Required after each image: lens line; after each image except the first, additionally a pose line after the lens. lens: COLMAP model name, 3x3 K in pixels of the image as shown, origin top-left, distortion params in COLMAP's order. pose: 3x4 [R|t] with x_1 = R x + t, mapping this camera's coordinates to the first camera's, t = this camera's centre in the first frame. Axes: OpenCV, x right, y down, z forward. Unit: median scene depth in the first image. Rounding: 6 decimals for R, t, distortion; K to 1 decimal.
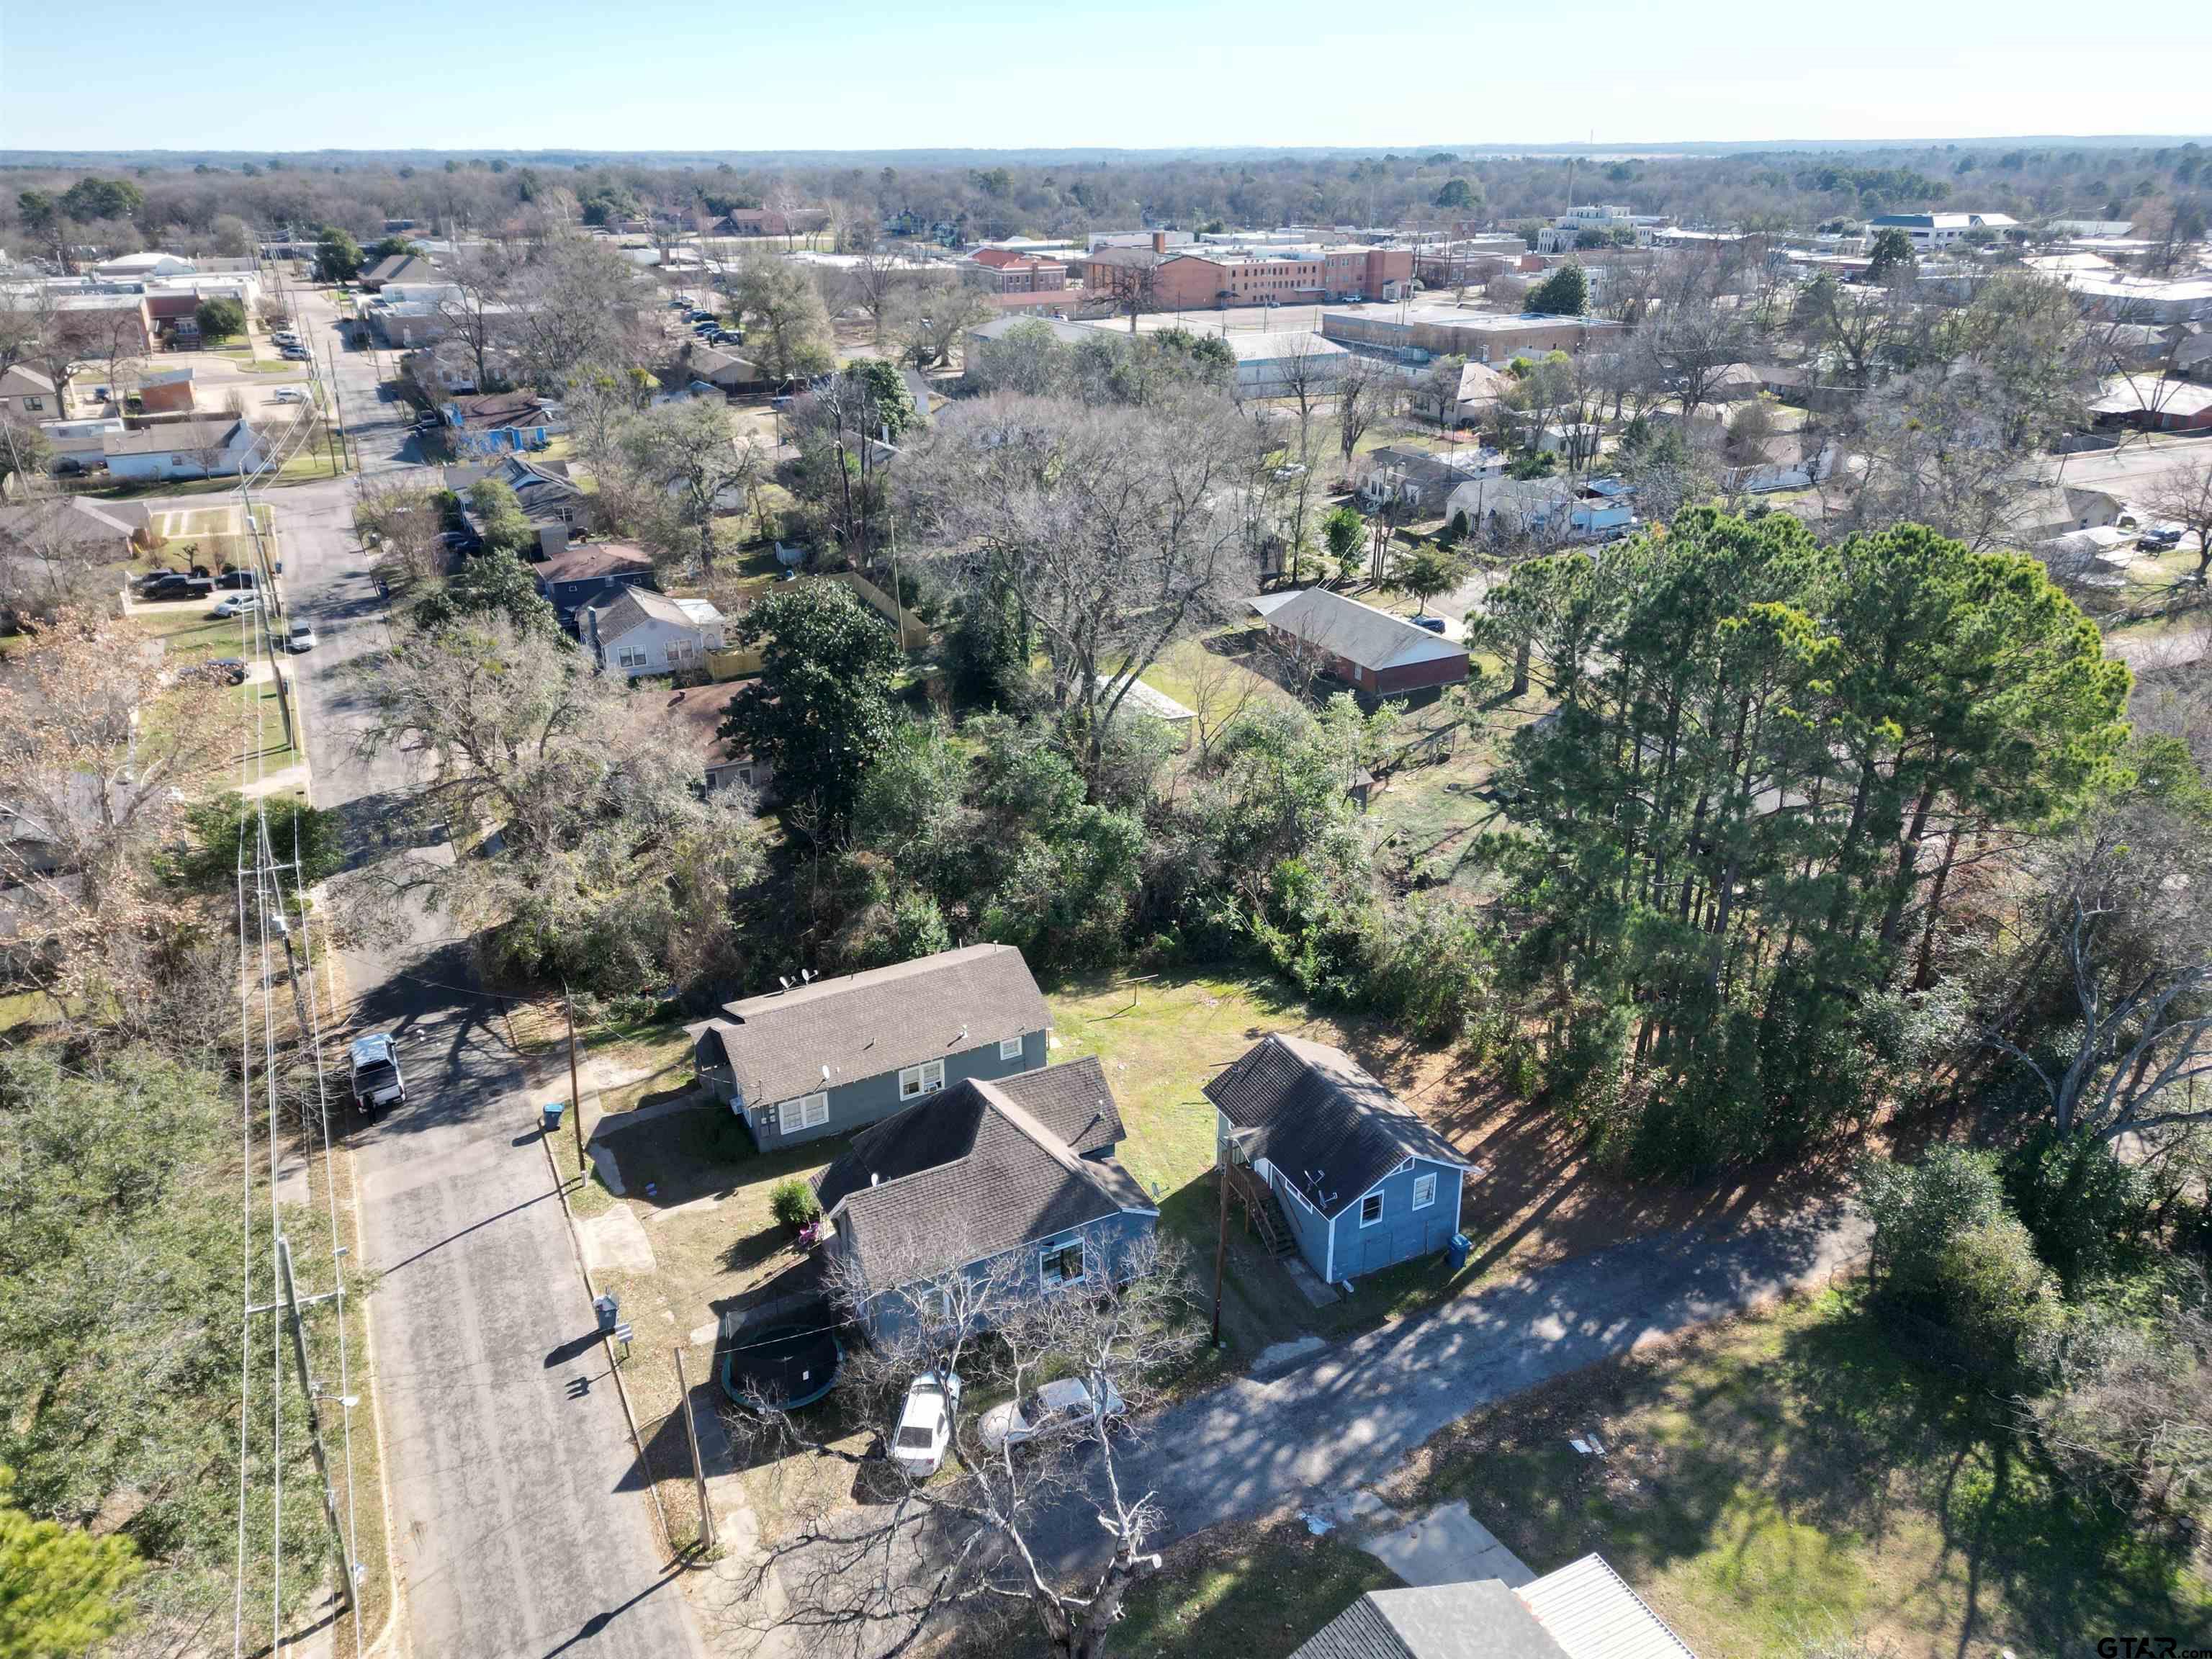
lens RADIAL K [[1543.1, 0, 1106.0], [0, 1543.1, 829.5], [0, 0, 1]] dist [0.095738, -0.112256]
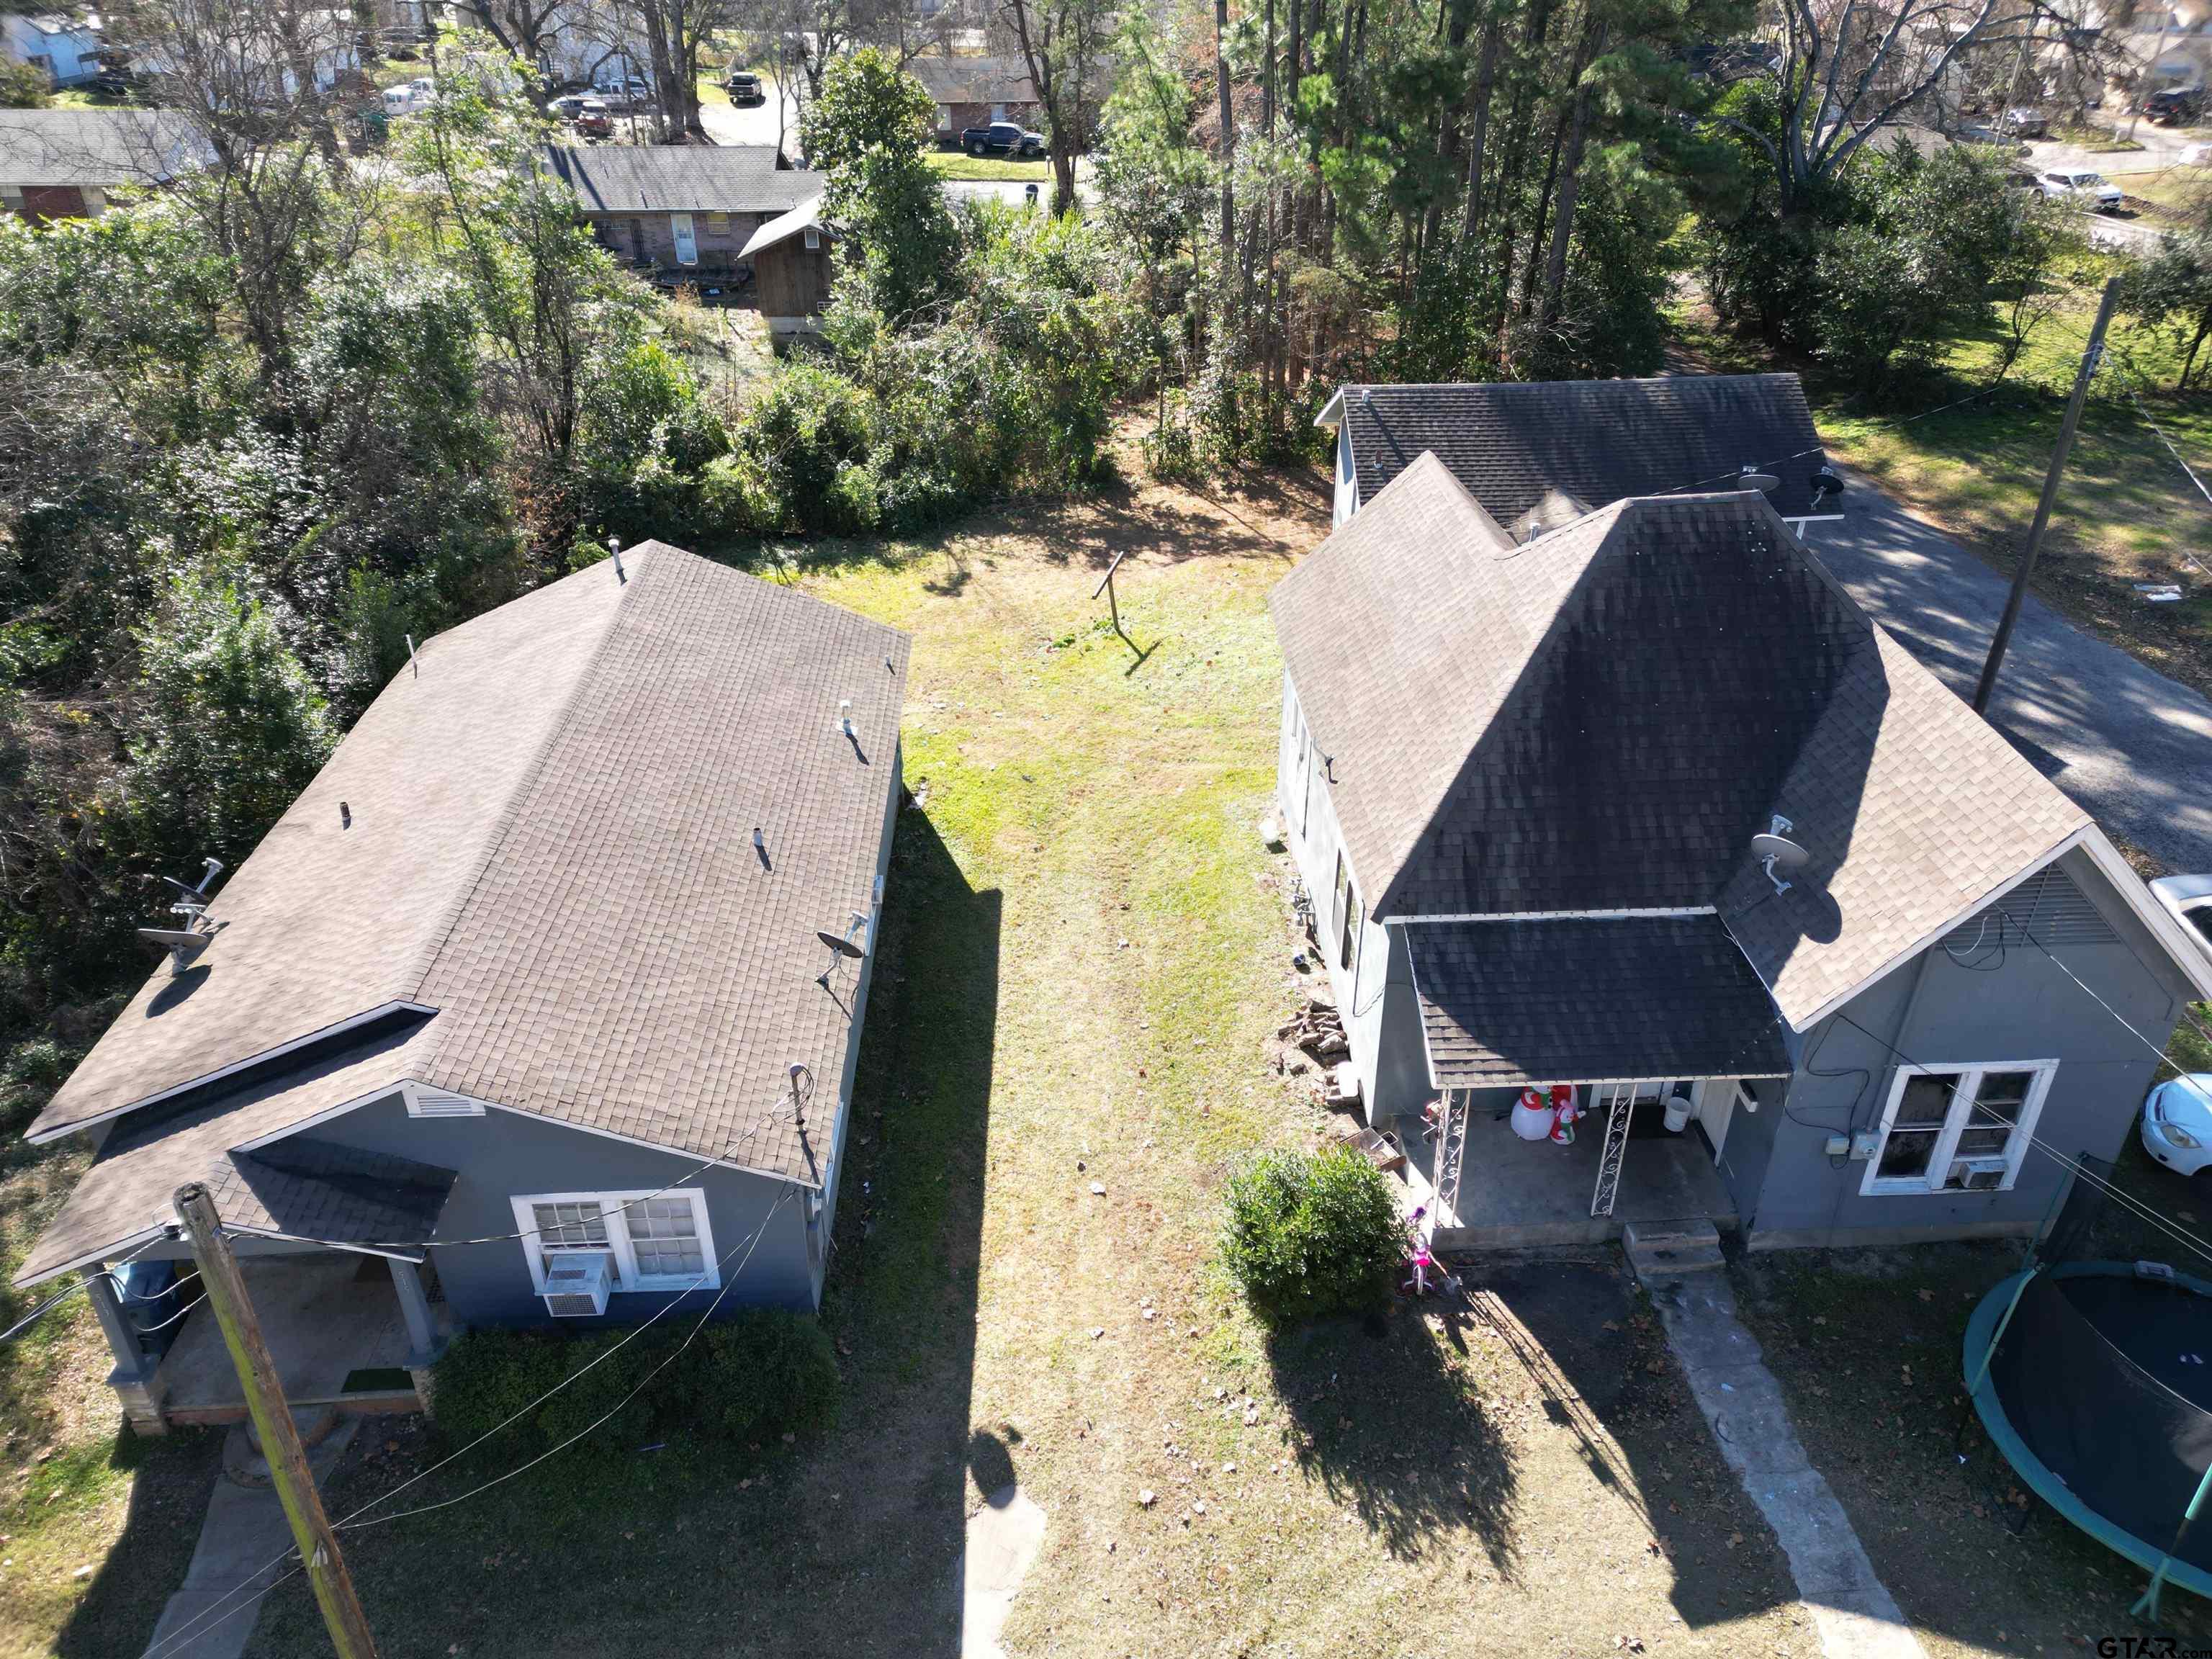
lens RADIAL K [[1543.1, 0, 1106.0], [0, 1543.1, 829.5], [0, 0, 1]] dist [0.095738, -0.112256]
pose [[0.418940, -0.475769, 0.773390, -0.446309], [0.373275, 0.866679, 0.330958, 0.070315], [-0.827741, 0.150036, 0.540679, 0.949016]]
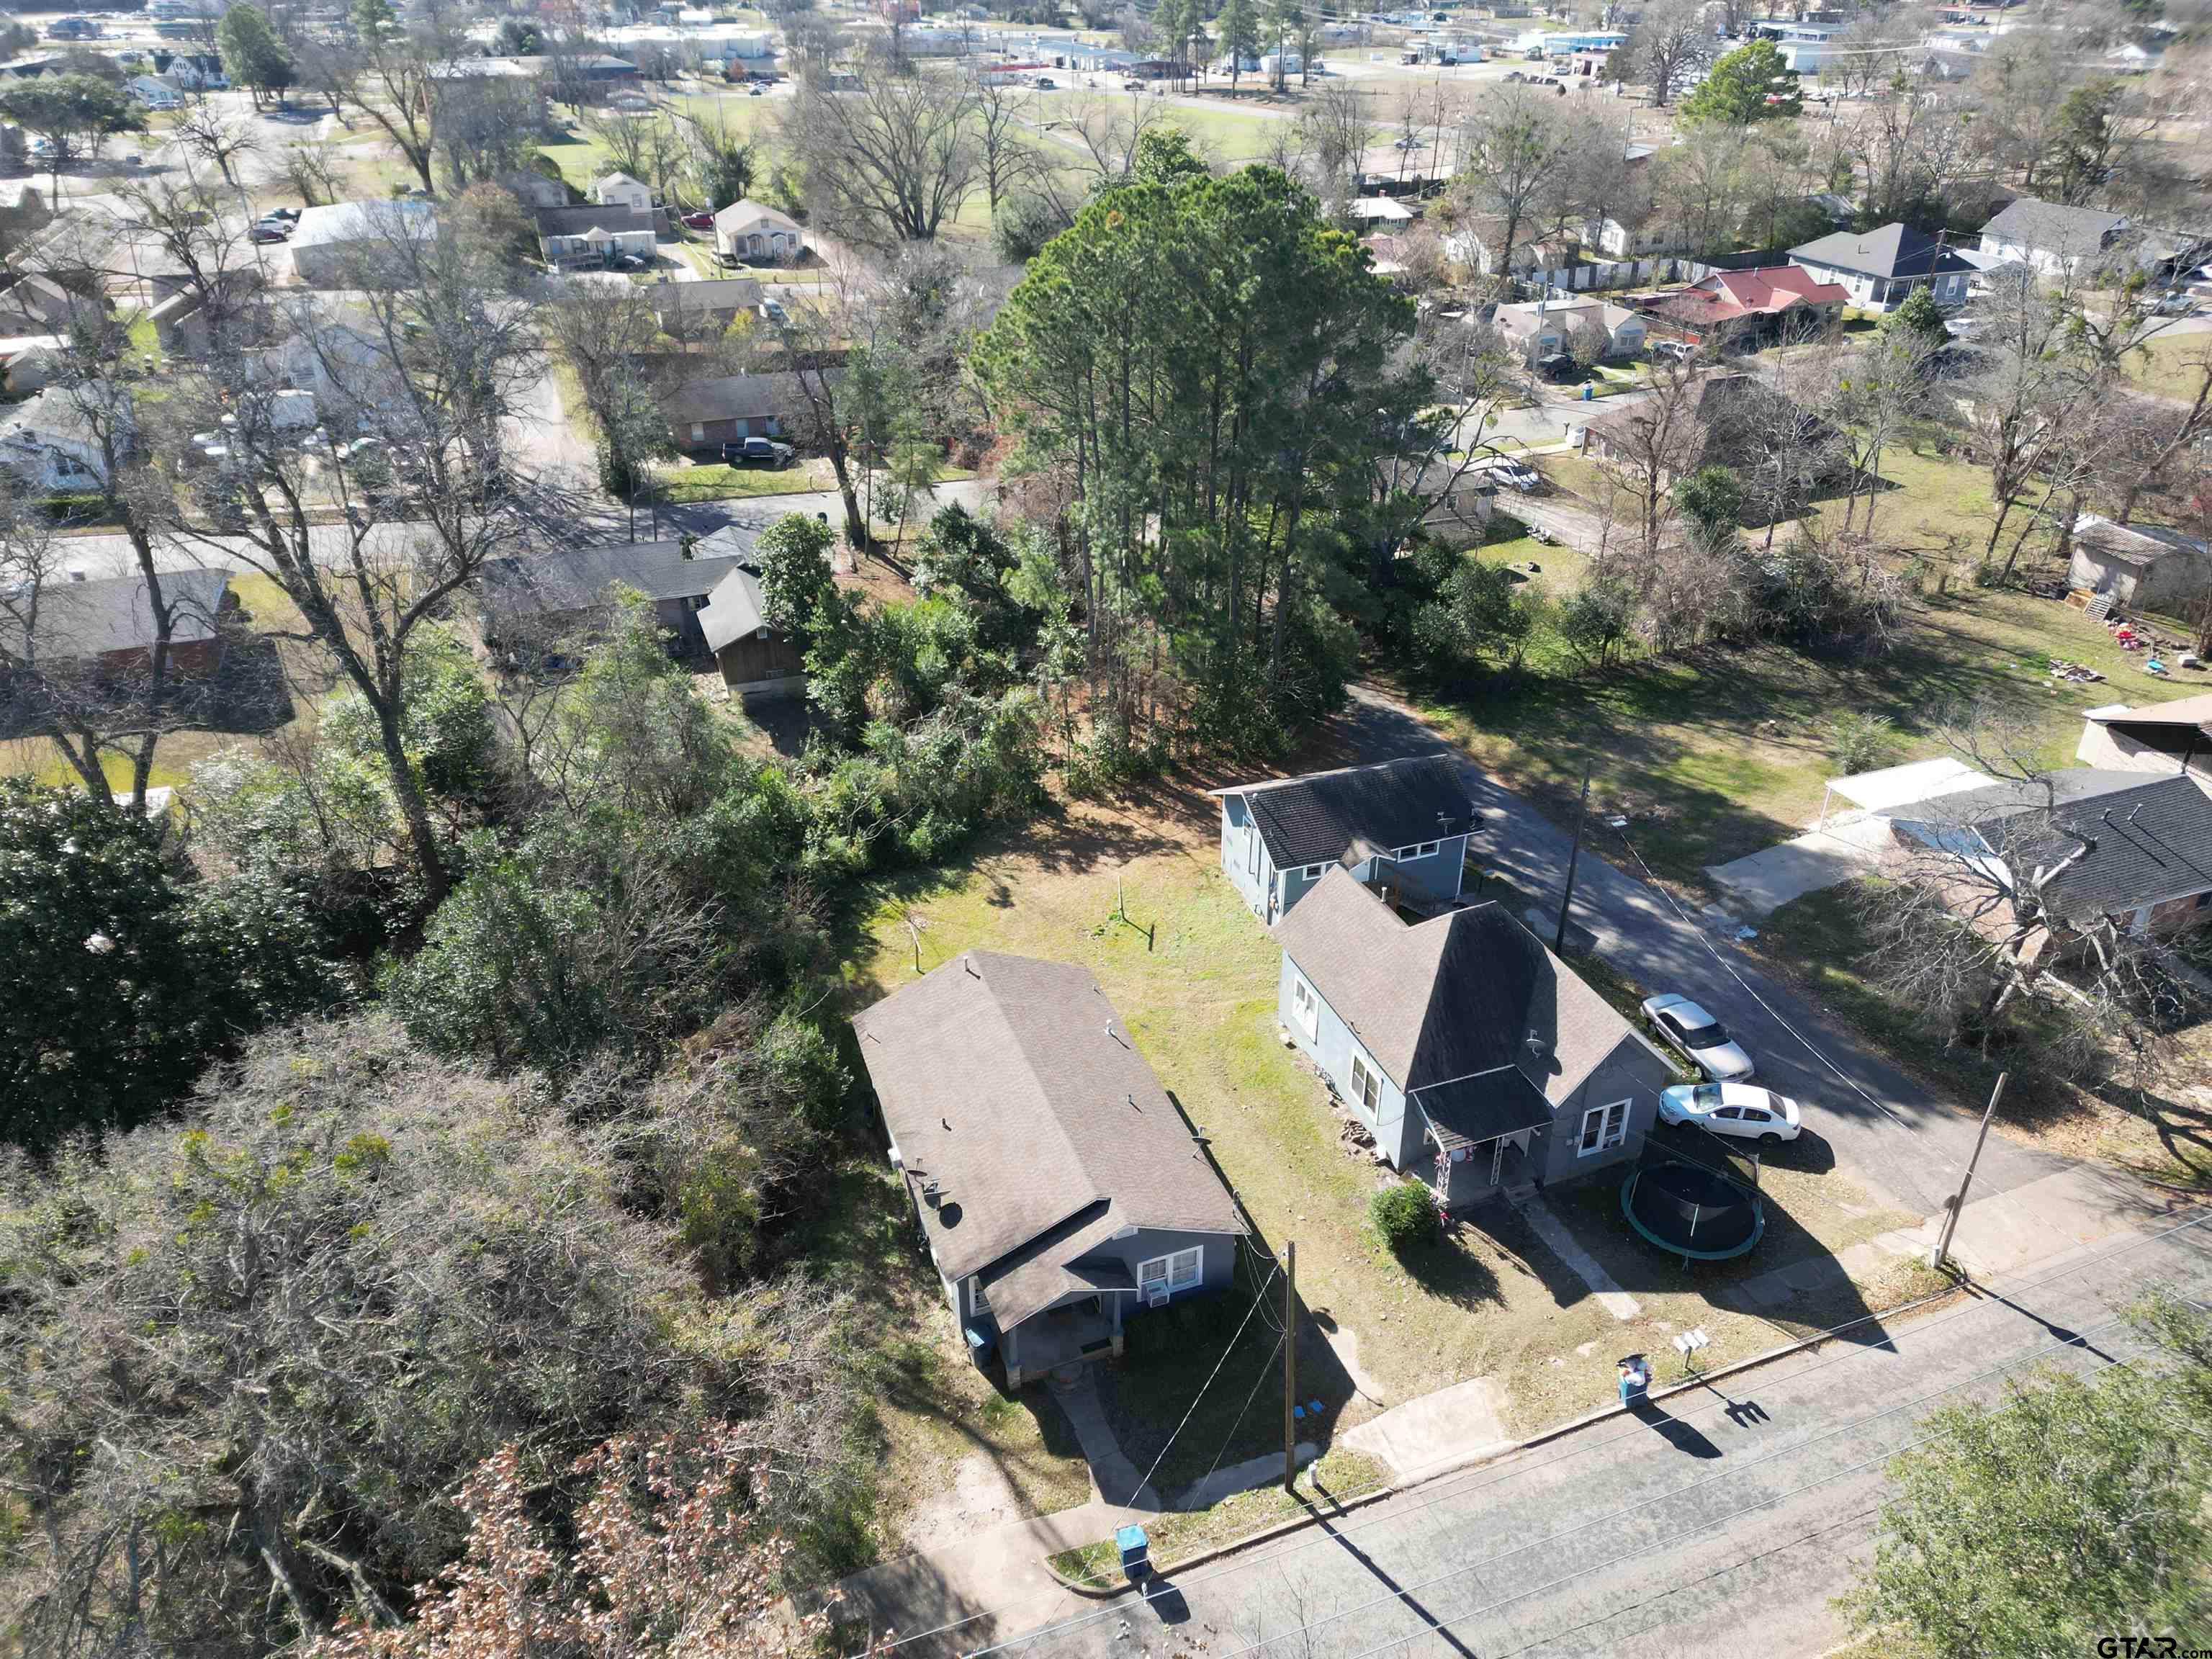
lens RADIAL K [[1531.7, 0, 1106.0], [0, 1531.7, 829.5], [0, 0, 1]] dist [0.081763, -0.110289]
pose [[0.116943, -0.494863, 0.861066, -0.873298], [0.400111, 0.817016, 0.415207, -0.333882], [-0.908975, 0.295967, 0.293544, 0.936219]]
